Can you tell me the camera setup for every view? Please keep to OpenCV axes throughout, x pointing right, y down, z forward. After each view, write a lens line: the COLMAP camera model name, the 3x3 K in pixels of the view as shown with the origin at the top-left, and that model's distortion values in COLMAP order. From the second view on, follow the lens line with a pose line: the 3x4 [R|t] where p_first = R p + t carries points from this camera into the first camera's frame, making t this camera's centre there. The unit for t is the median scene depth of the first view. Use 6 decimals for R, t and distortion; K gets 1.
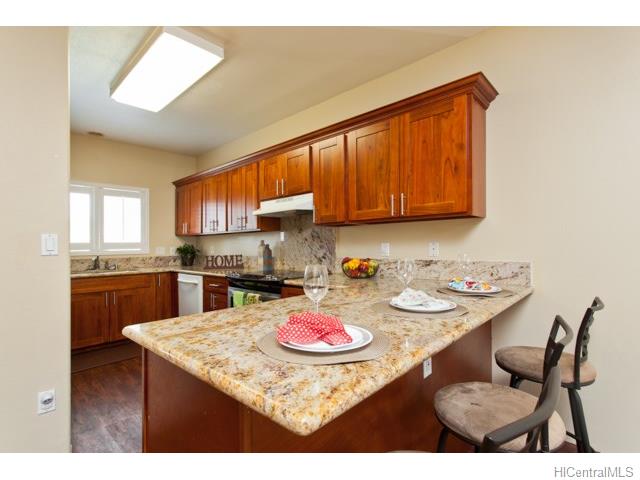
lens RADIAL K [[312.8, 0, 319.7], [0, 312.8, 242.8], [0, 0, 1]] dist [-0.001332, 0.001239]
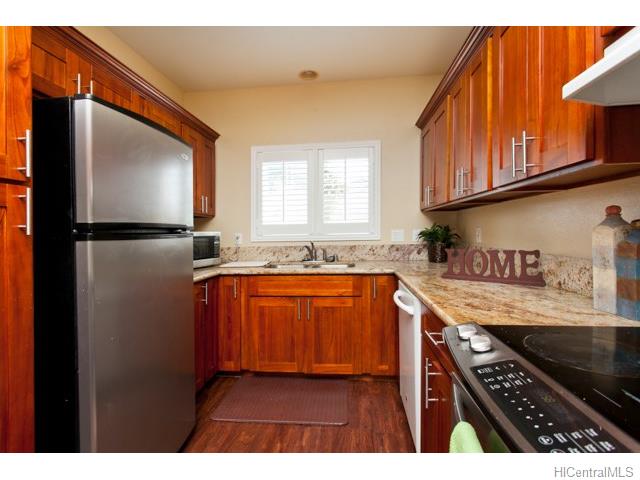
lens RADIAL K [[312.8, 0, 332.9], [0, 312.8, 231.9], [0, 0, 1]] dist [-0.001332, 0.001239]
pose [[0.635112, 0.006355, -0.772394, -0.115846], [0.007823, 0.999862, 0.014659, 0.008487], [0.772380, -0.015353, 0.634975, 0.573355]]
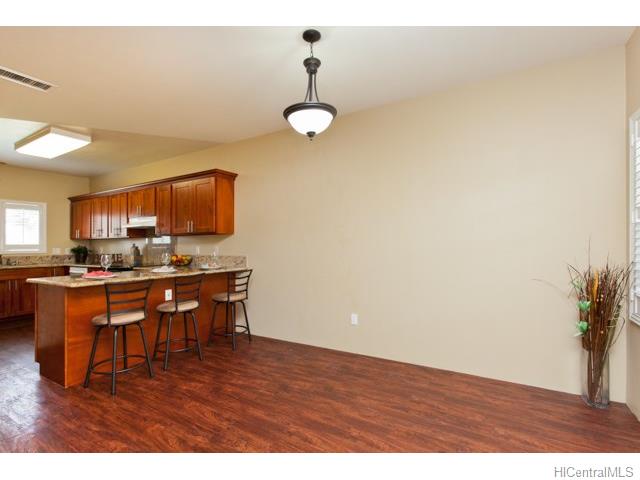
lens RADIAL K [[312.8, 0, 319.6], [0, 312.8, 244.5], [0, 0, 1]] dist [-0.001332, 0.001239]
pose [[0.979127, 0.005082, 0.203186, 0.340186], [-0.005360, 0.999985, 0.000818, -0.009371], [-0.203179, -0.001890, 0.979140, -0.566470]]
